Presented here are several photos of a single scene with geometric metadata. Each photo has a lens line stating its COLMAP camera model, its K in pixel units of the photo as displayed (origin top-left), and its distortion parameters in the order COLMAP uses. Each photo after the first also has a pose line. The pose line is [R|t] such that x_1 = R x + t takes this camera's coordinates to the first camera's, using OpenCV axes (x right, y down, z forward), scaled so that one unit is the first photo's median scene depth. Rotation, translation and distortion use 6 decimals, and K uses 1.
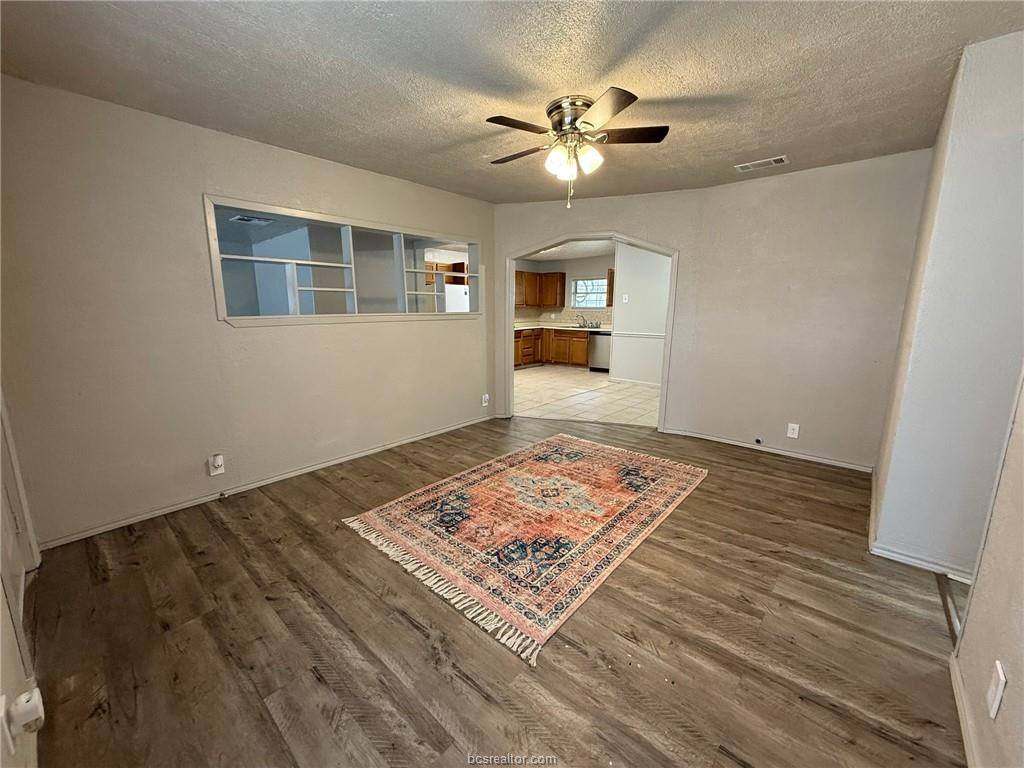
lens RADIAL K [[407.9, 0, 507.8], [0, 407.9, 383.4], [0, 0, 1]] dist [0.000023, -0.000060]
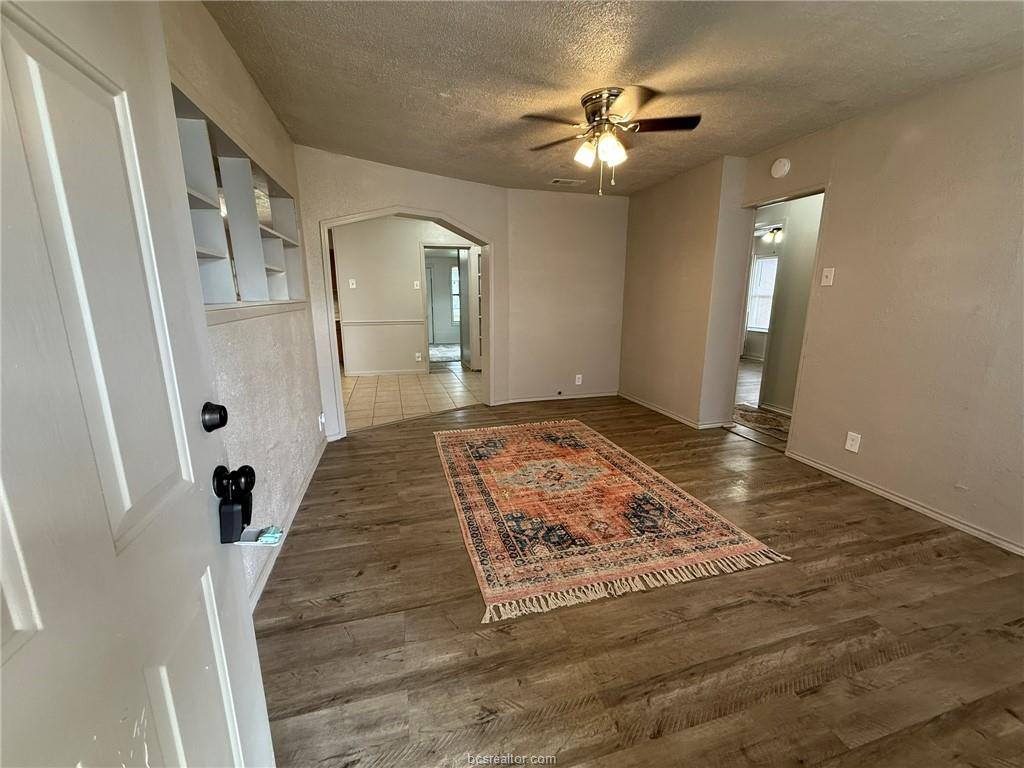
lens RADIAL K [[407.9, 0, 512.9], [0, 407.9, 382.1], [0, 0, 1]] dist [0.000023, -0.000060]
pose [[0.531459, -0.180850, 0.827553, -0.765132], [0.159304, 0.980851, 0.112045, -0.090213], [-0.831969, 0.072286, 0.550092, 0.528780]]
